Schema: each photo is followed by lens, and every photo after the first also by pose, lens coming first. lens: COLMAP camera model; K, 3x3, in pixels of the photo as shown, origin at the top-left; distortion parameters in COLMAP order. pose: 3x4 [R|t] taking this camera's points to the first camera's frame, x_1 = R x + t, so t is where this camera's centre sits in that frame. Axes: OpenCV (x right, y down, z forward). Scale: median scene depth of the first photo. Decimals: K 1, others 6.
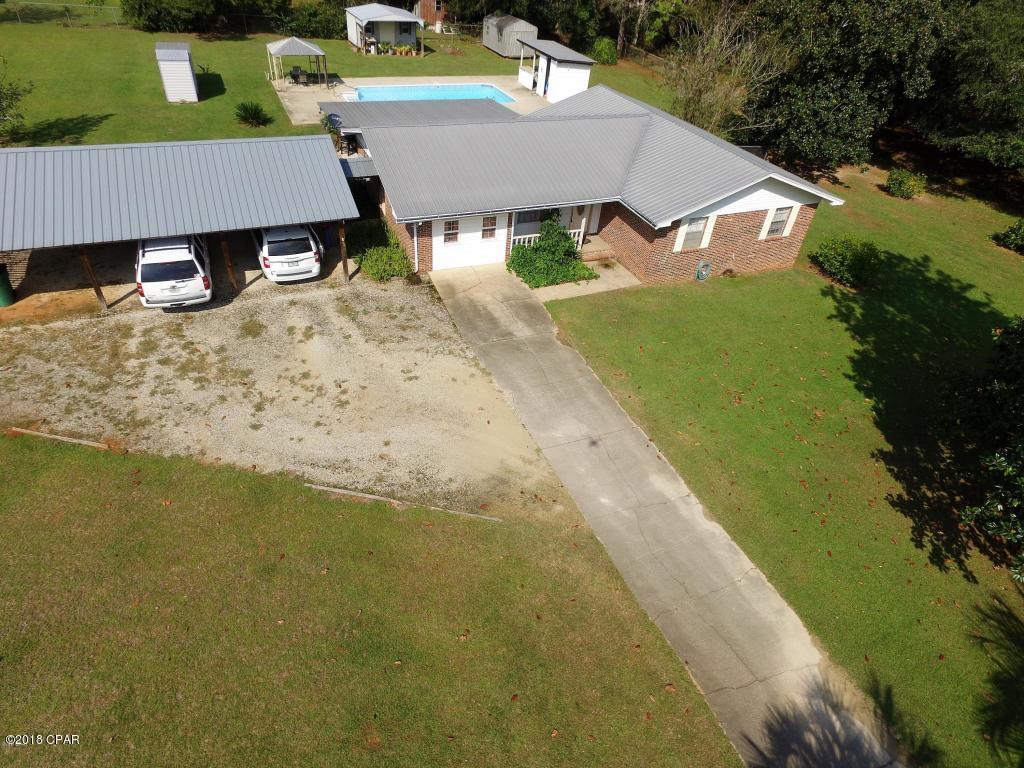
lens RADIAL K [[594.3, 0, 512.0], [0, 594.3, 384.0], [0, 0, 1]] dist [-0.001932, -0.000024]
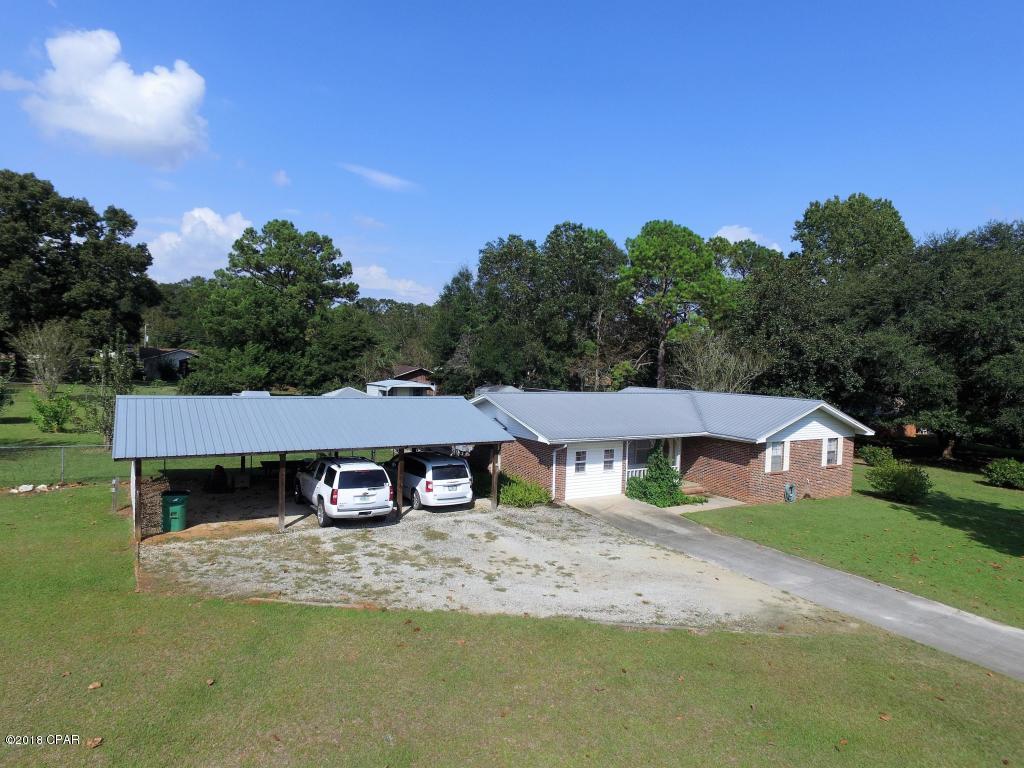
lens RADIAL K [[594.3, 0, 512.0], [0, 594.3, 384.0], [0, 0, 1]] dist [-0.001932, -0.000024]
pose [[0.988522, -0.055994, 0.140316, -0.414893], [0.128577, 0.799471, -0.586783, 0.284581], [-0.079322, 0.598089, 0.797495, 0.056265]]
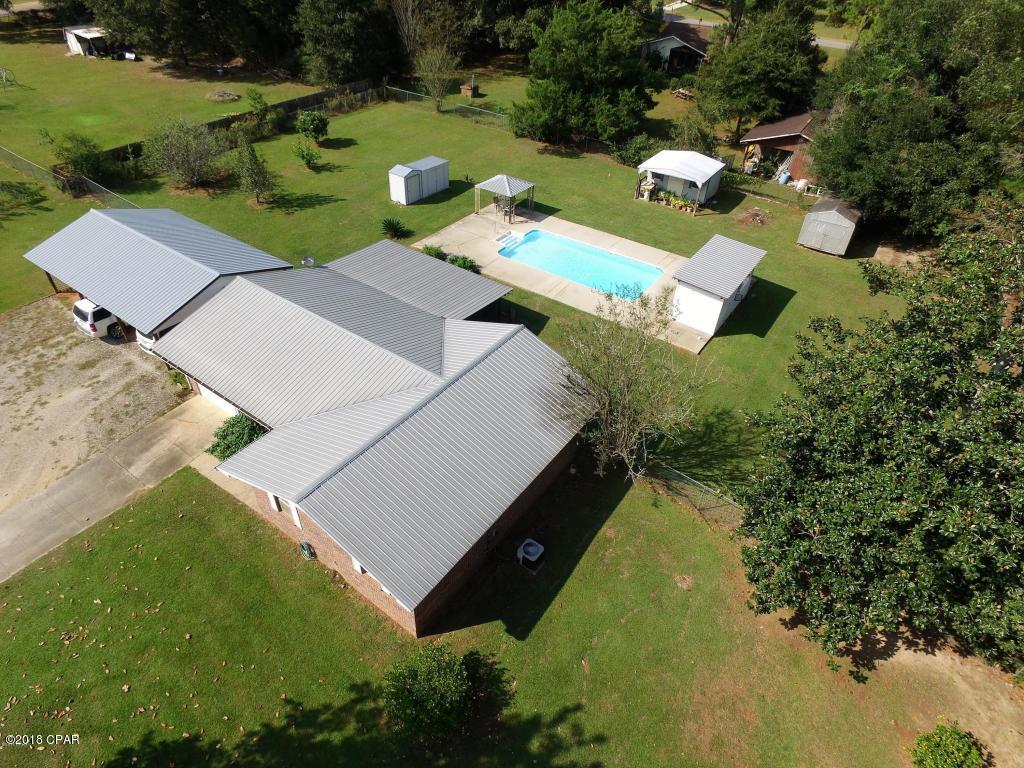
lens RADIAL K [[594.3, 0, 512.0], [0, 594.3, 384.0], [0, 0, 1]] dist [-0.001932, -0.000024]
pose [[0.509666, 0.494683, -0.703939, 1.243941], [-0.536601, 0.822315, 0.189360, -0.923327], [0.672532, 0.281224, 0.684553, 0.651375]]
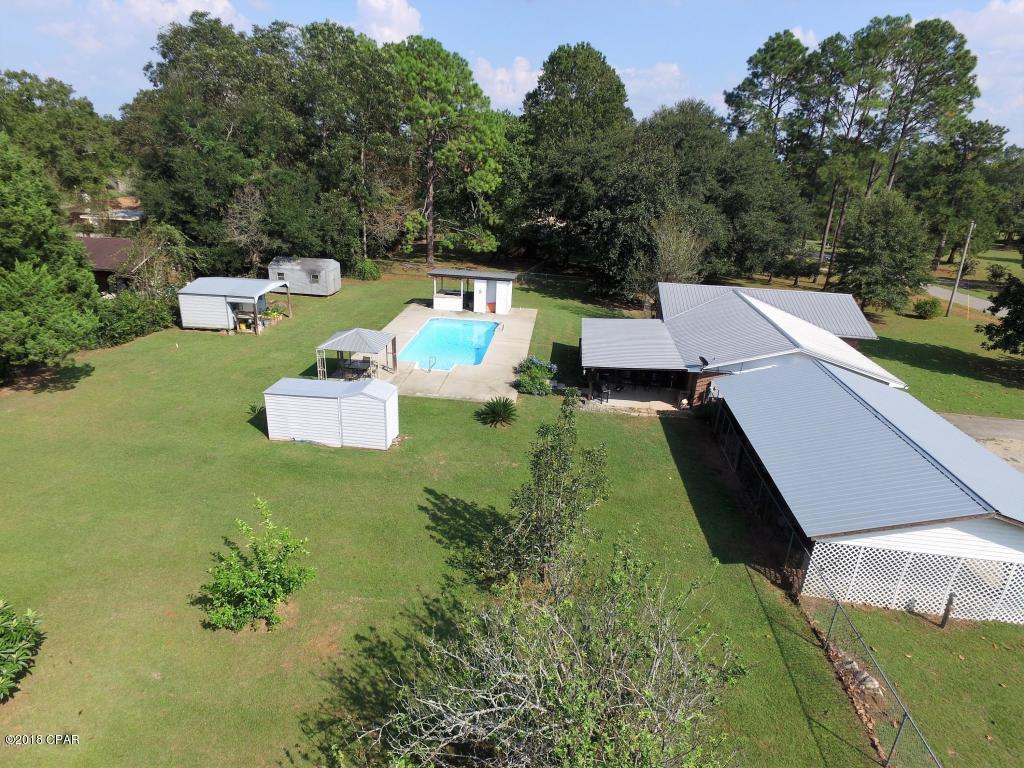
lens RADIAL K [[594.3, 0, 512.0], [0, 594.3, 384.0], [0, 0, 1]] dist [-0.001932, -0.000024]
pose [[0.511912, -0.362883, 0.778628, -1.761998], [0.543901, 0.838493, 0.033193, -0.836994], [-0.664919, 0.406505, 0.626607, 0.748592]]
